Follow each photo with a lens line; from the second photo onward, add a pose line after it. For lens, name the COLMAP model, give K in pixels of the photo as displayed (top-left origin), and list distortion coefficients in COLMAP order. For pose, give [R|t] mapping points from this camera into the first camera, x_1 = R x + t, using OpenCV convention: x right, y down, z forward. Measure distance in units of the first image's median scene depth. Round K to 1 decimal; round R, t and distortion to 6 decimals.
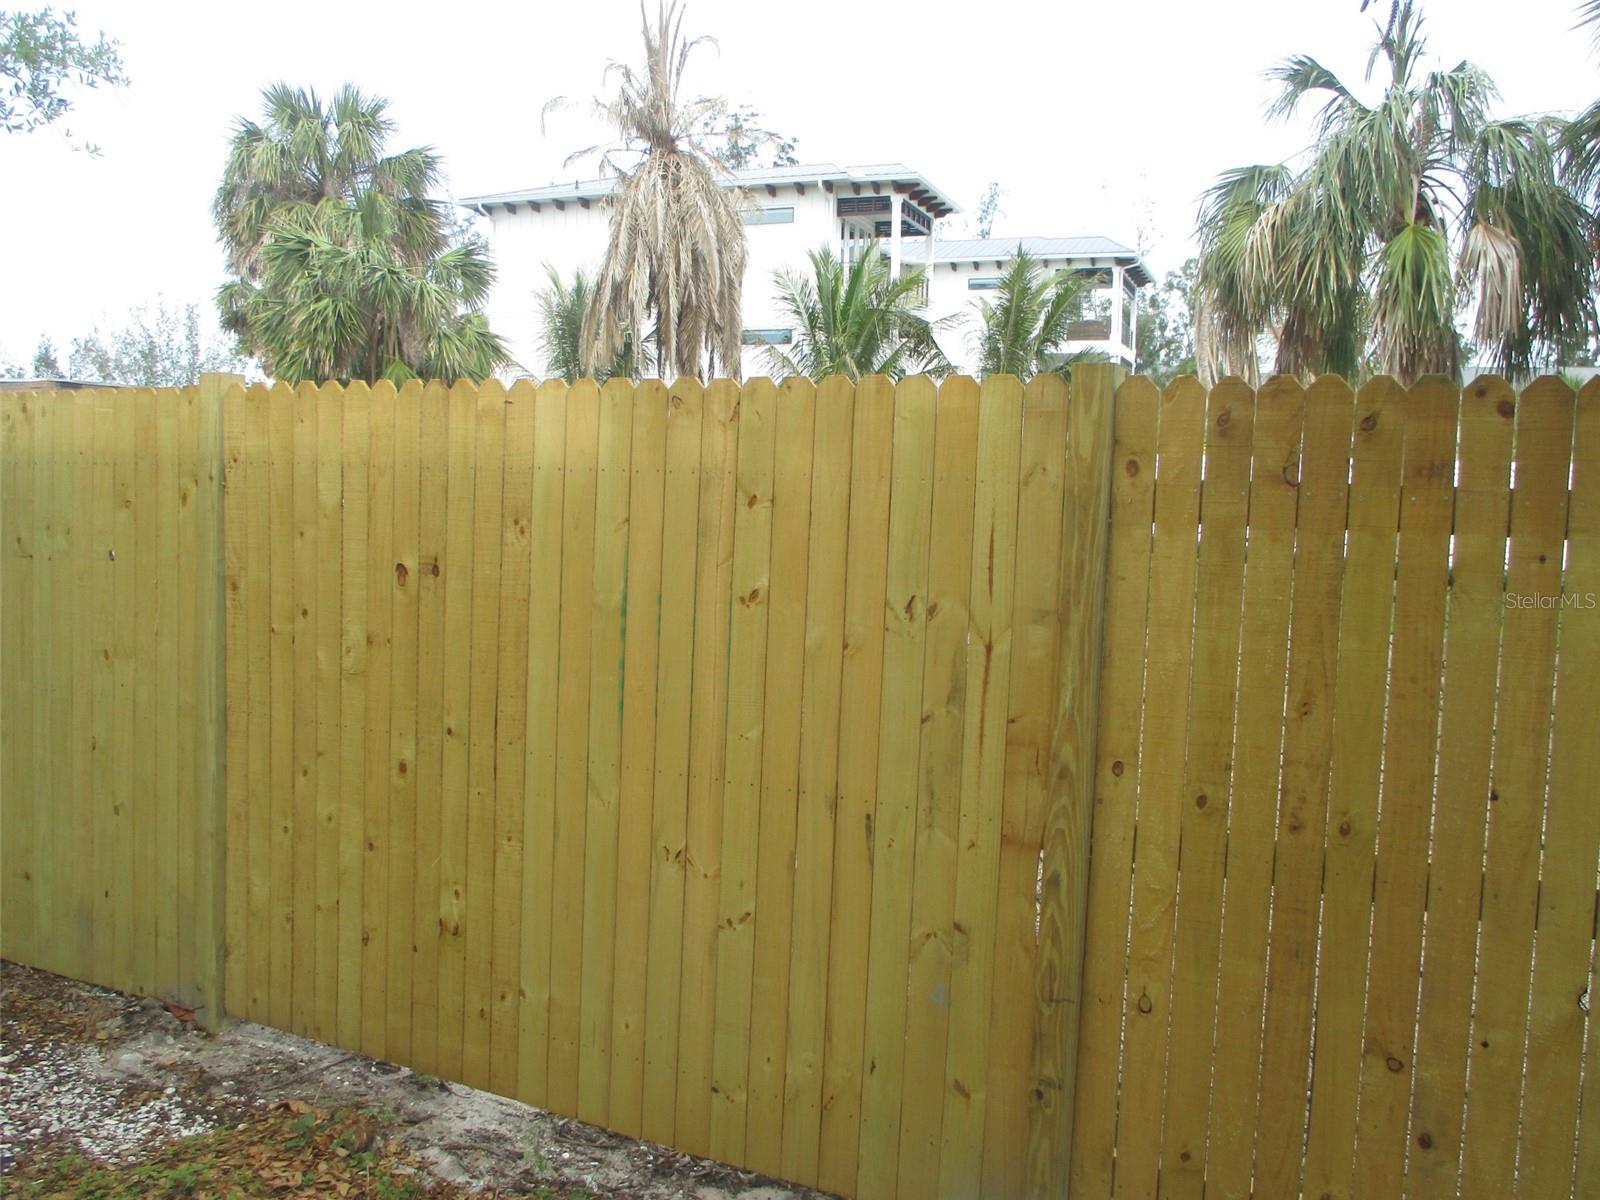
lens RADIAL K [[1325.5, 0, 806.0], [0, 1325.5, 597.3], [0, 0, 1]] dist [-0.042807, 0.015922]
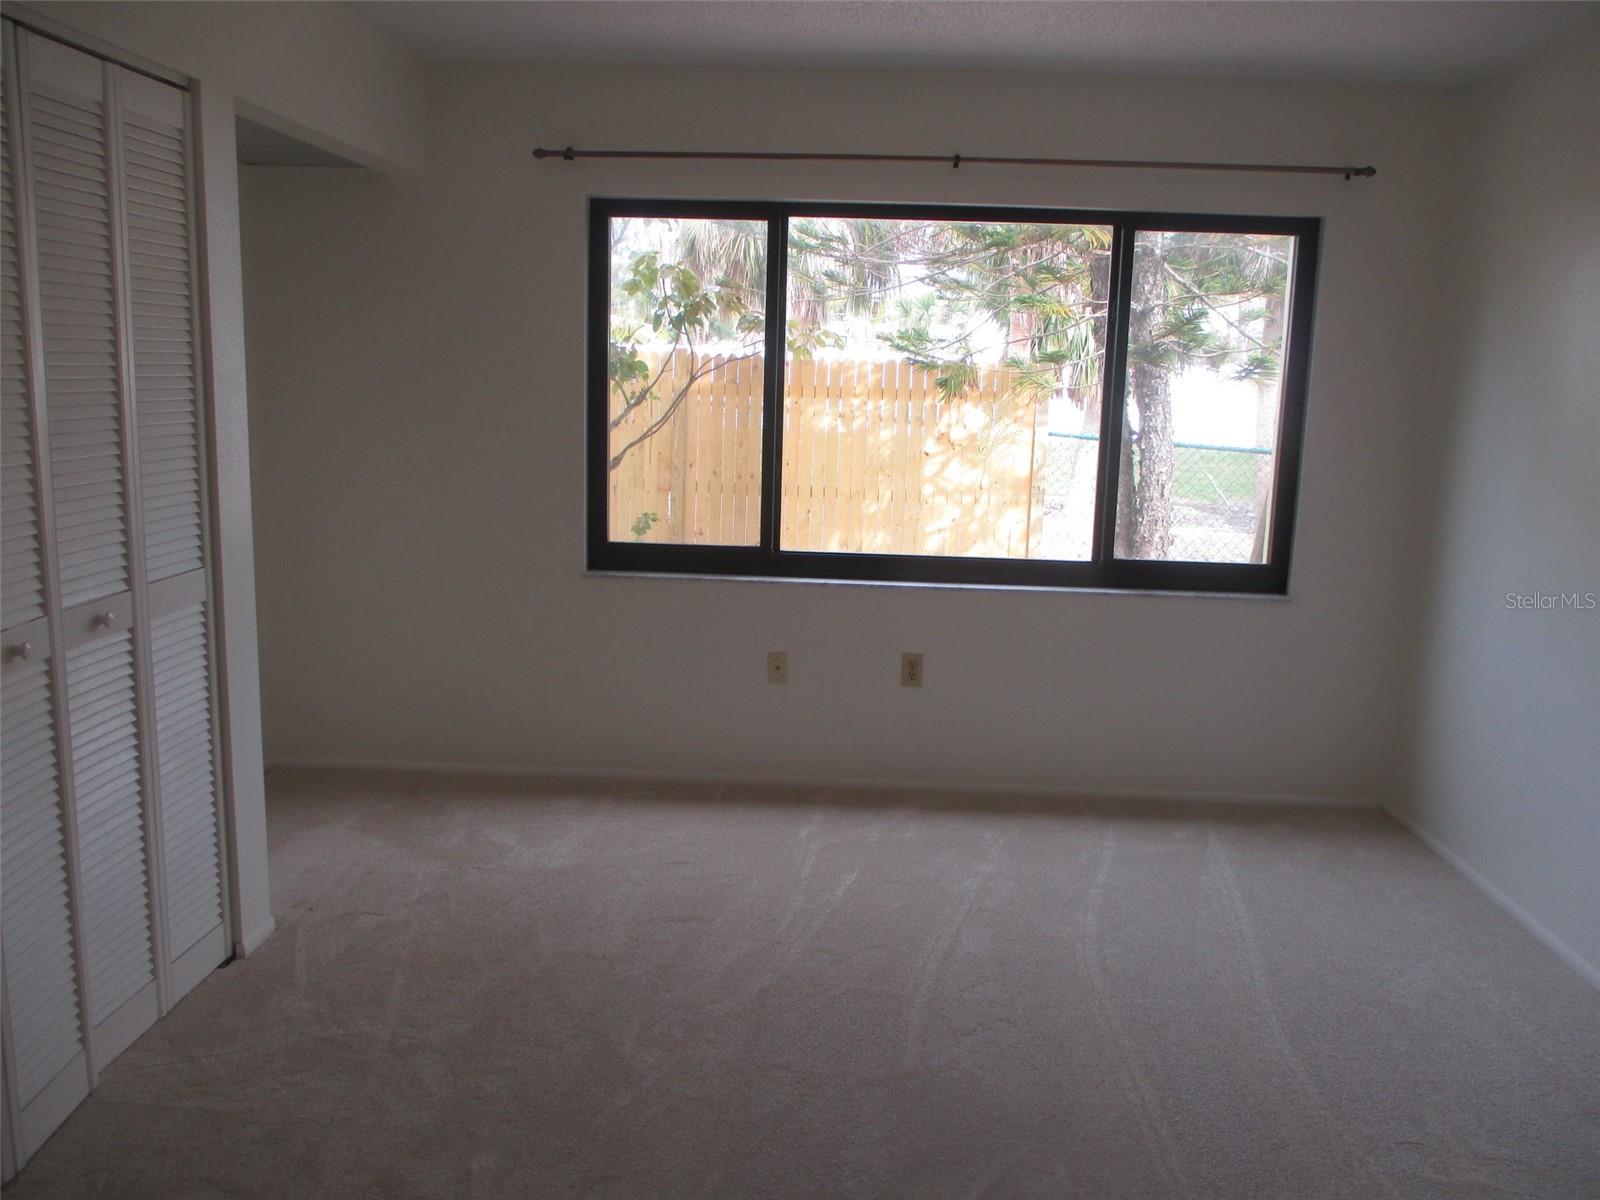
lens RADIAL K [[1325.5, 0, 797.6], [0, 1325.5, 601.7], [0, 0, 1]] dist [-0.042807, 0.015922]
pose [[0.919526, -0.061624, 0.388169, -0.879694], [0.021329, 0.994000, 0.107276, 0.117534], [-0.392451, -0.090364, 0.915323, -2.331734]]
